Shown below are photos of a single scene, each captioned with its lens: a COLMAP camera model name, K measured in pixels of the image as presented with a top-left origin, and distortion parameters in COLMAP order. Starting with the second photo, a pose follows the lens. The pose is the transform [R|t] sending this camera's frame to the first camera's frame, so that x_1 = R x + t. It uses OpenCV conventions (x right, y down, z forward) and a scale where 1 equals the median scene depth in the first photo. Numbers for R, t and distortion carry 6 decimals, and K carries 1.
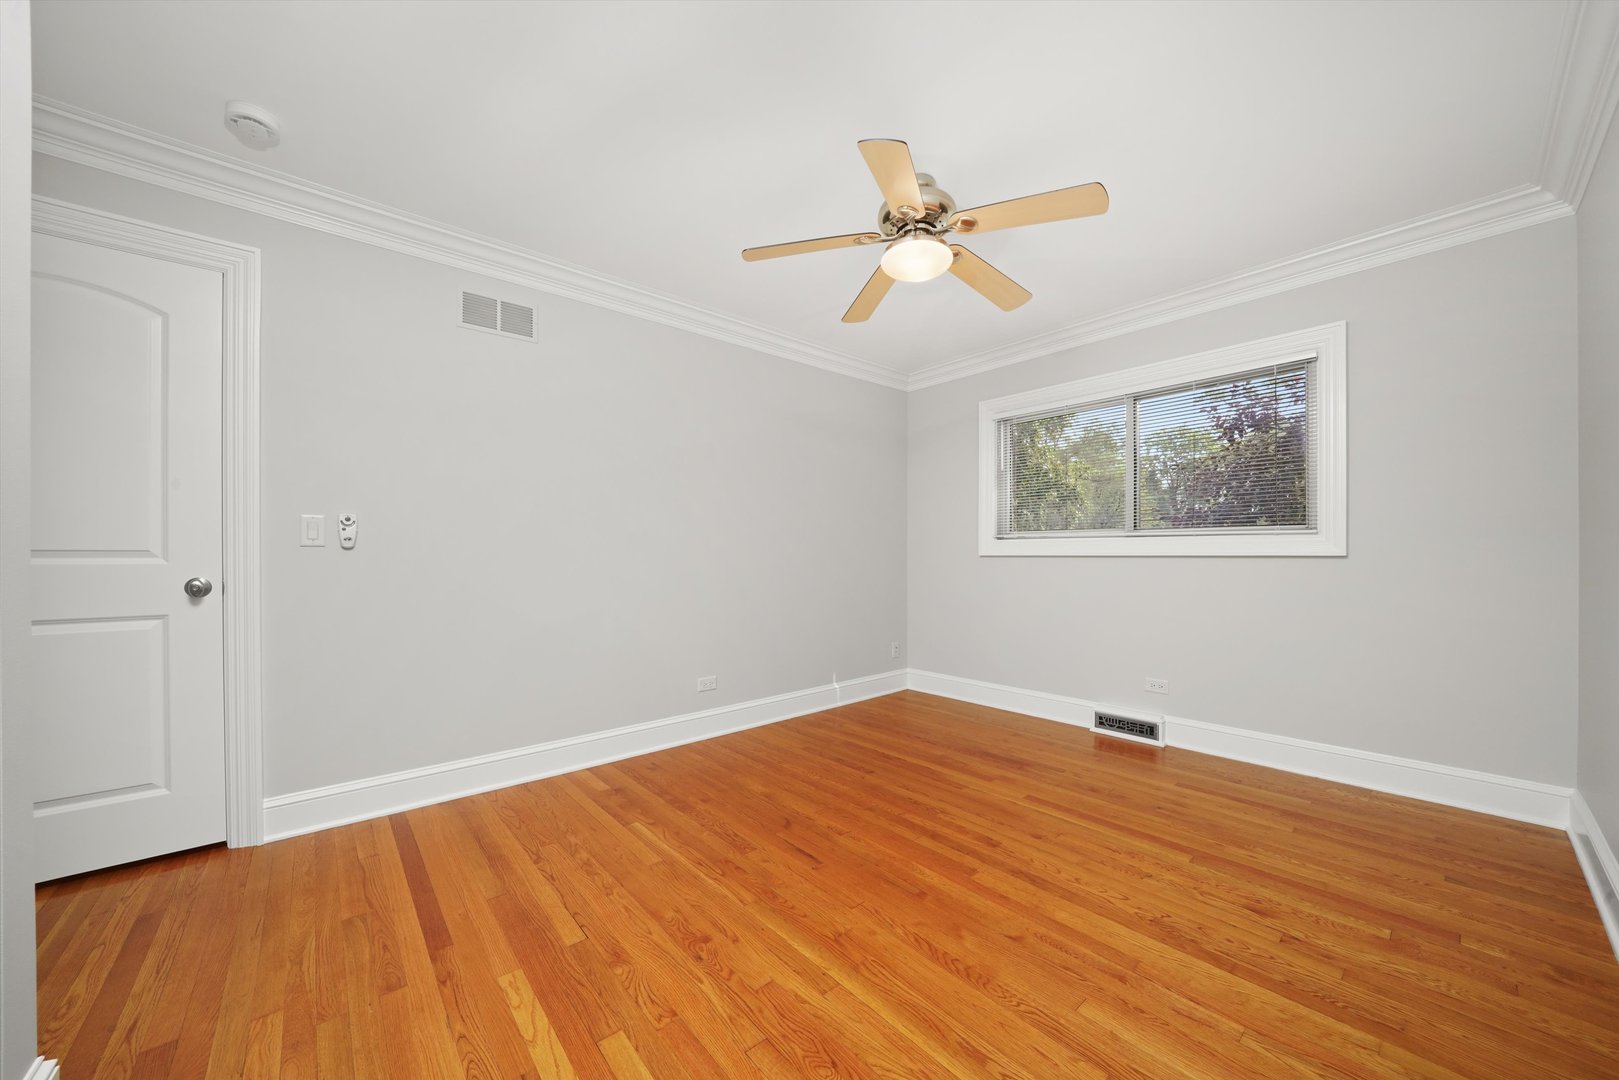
lens RADIAL K [[573.1, 0, 813.1], [0, 573.1, 555.9], [0, 0, 1]] dist [-0.008612, -0.000033]
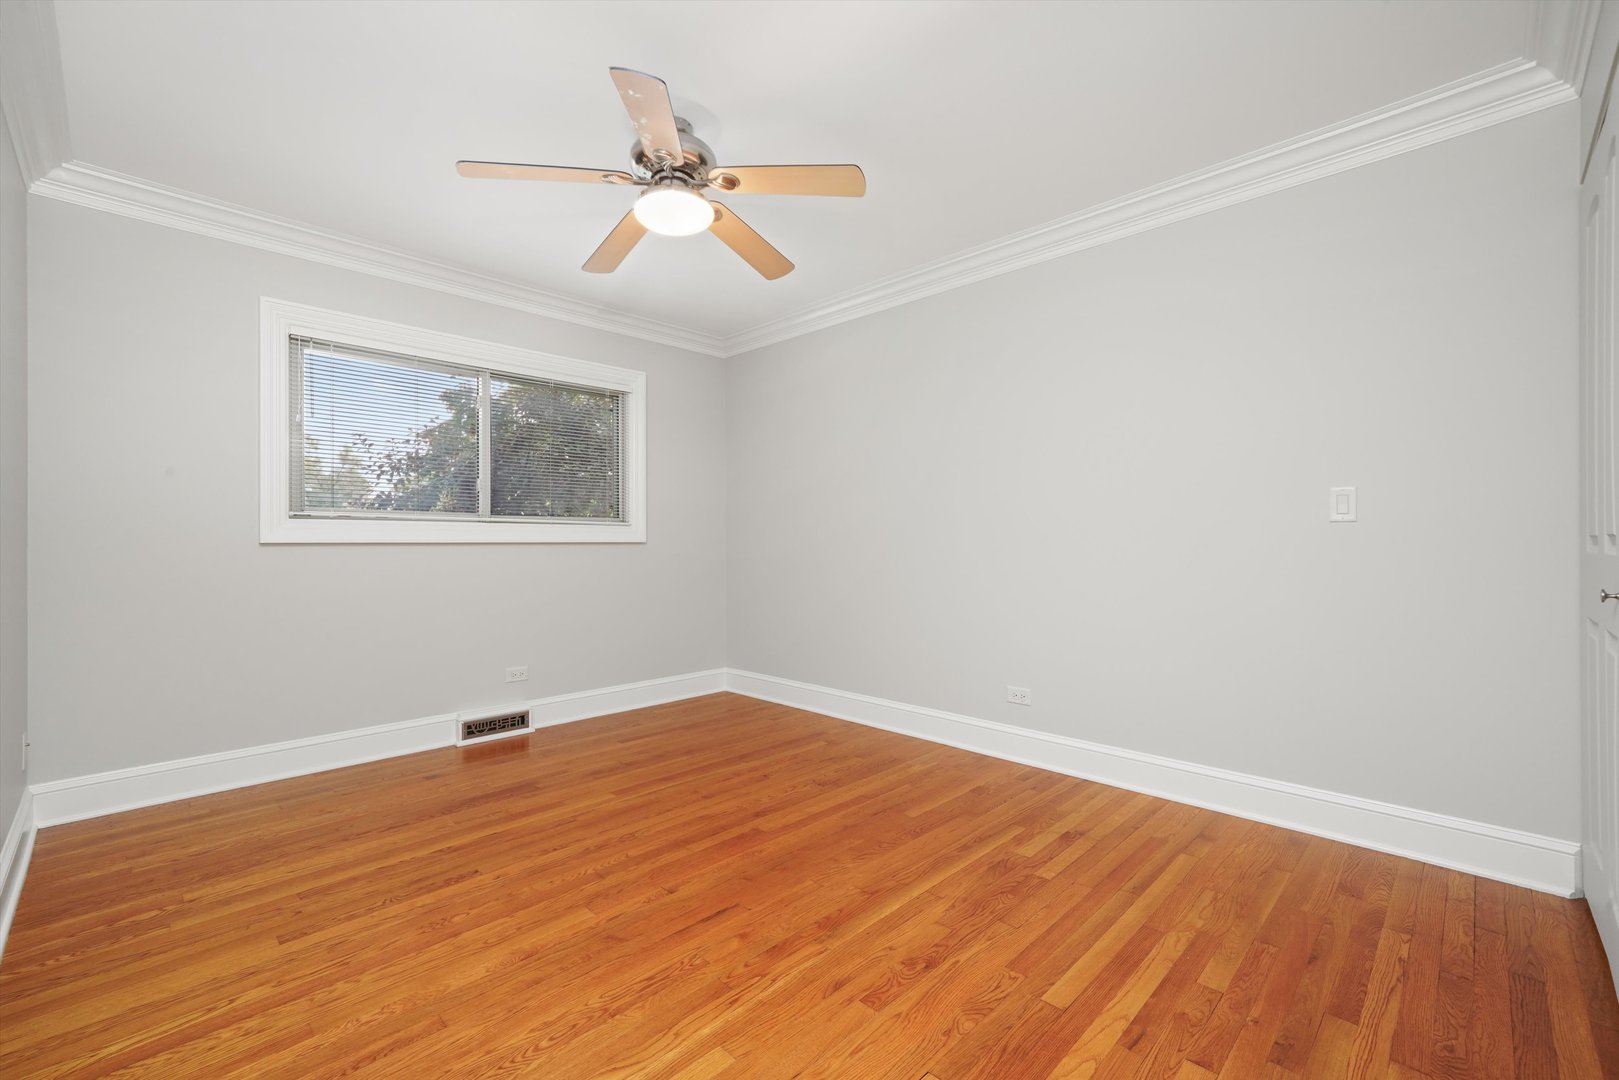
lens RADIAL K [[680.4, 0, 793.7], [0, 680.4, 541.9], [0, 0, 1]] dist [0.010917, -0.000257]
pose [[-0.053987, 0.004312, 0.998532, -0.804186], [0.002538, 0.999988, -0.004181, 0.006308], [-0.998538, 0.002308, -0.053998, 0.783083]]
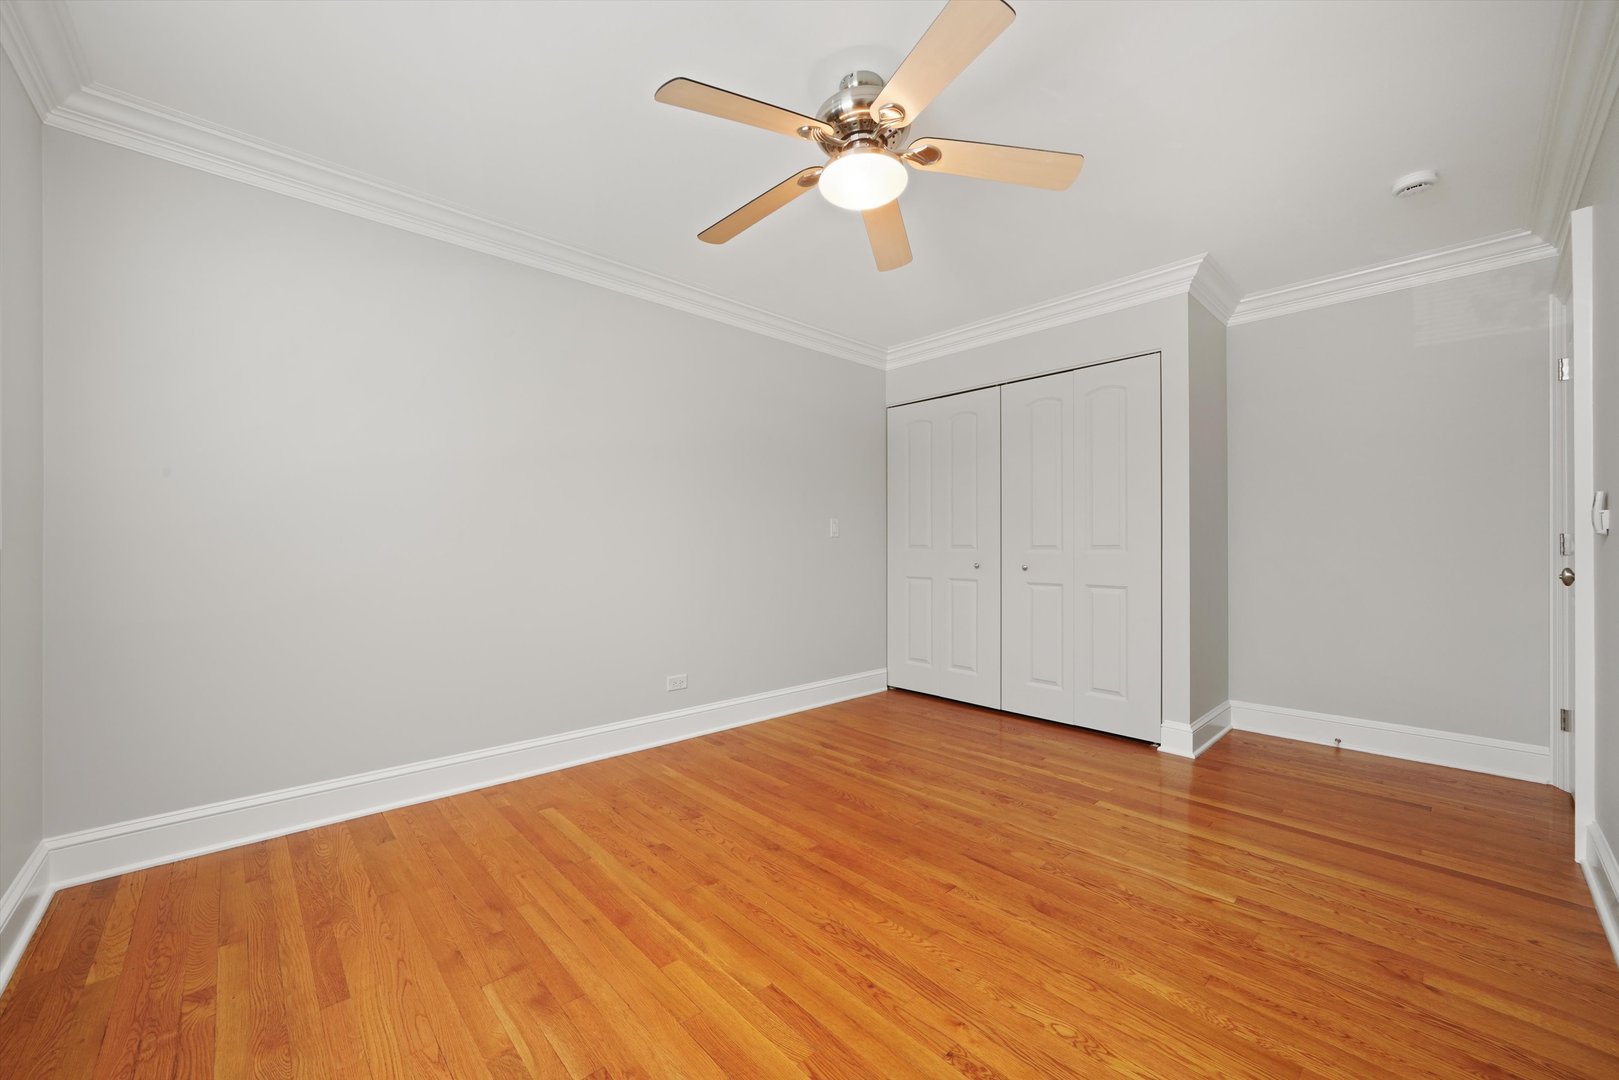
lens RADIAL K [[634.2, 0, 812.0], [0, 634.2, 541.9], [0, 0, 1]] dist [-0.001867, -0.000066]
pose [[-0.999286, 0.000982, -0.037765, 0.256579], [0.001231, 0.999978, -0.006580, 0.000631], [0.037757, -0.006622, -0.999265, 1.691504]]
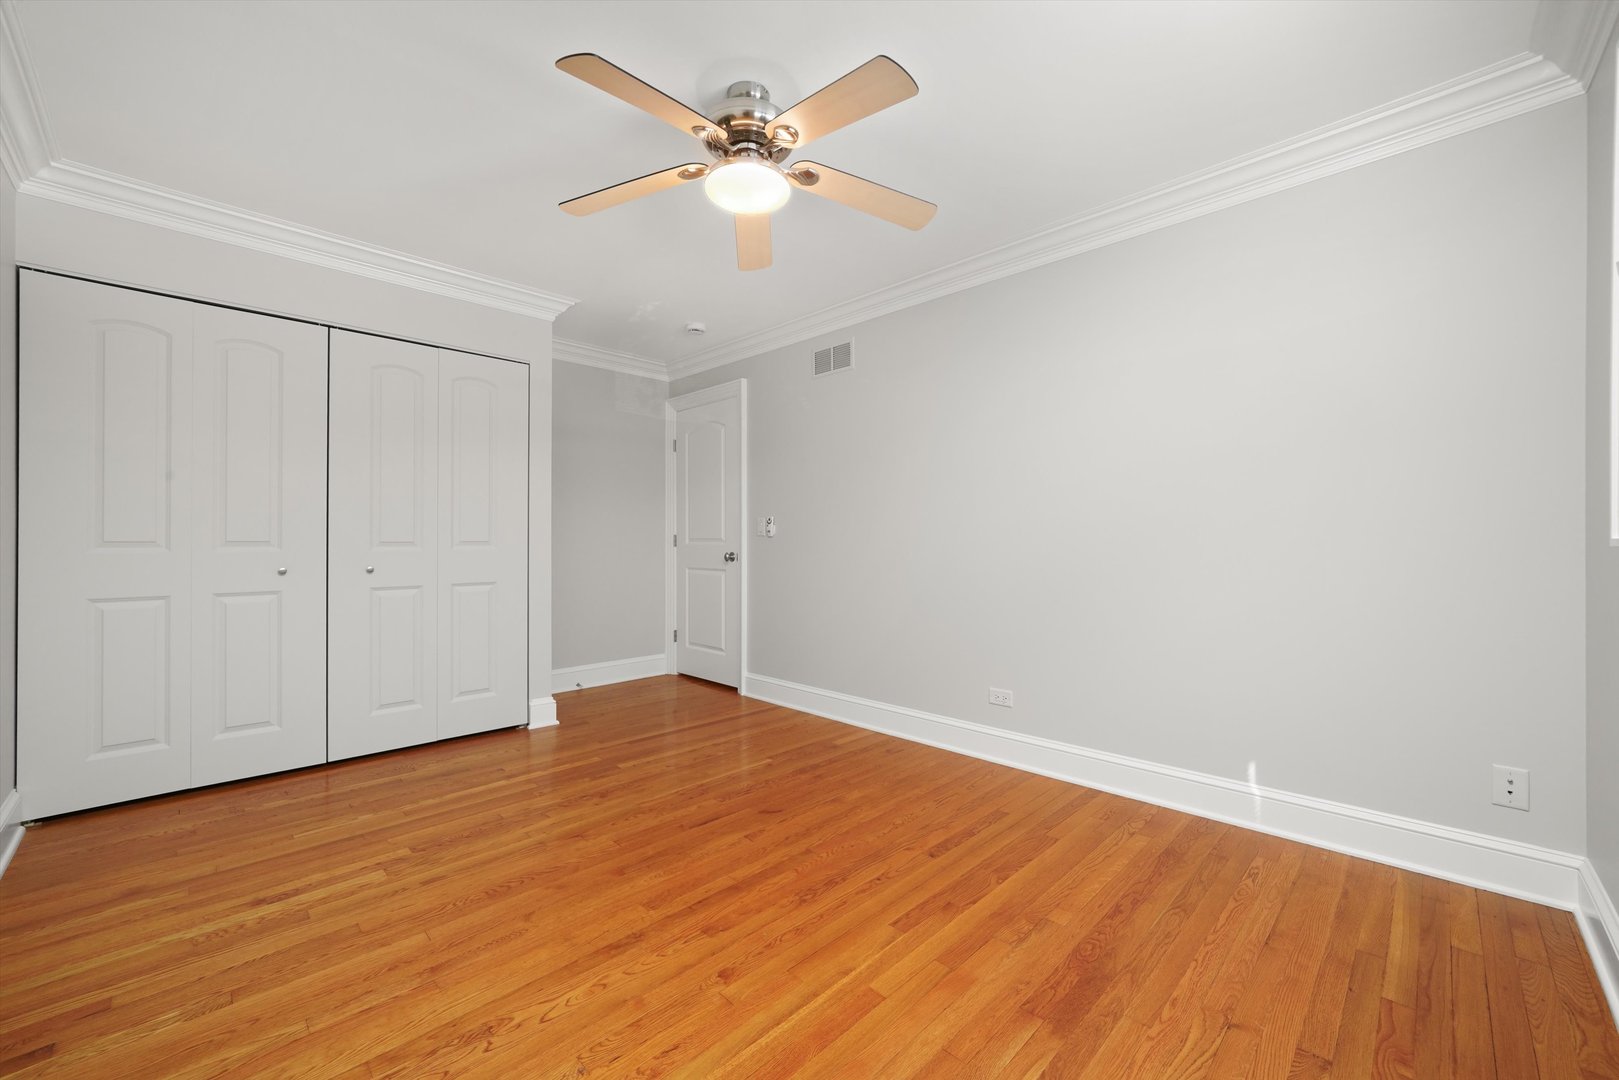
lens RADIAL K [[634.2, 0, 812.0], [0, 634.2, 541.9], [0, 0, 1]] dist [-0.001867, -0.000066]
pose [[0.078471, 0.001809, -0.996915, 0.985326], [-0.000957, 0.999998, 0.001739, -0.003226], [0.996916, 0.000818, 0.078472, 0.915291]]
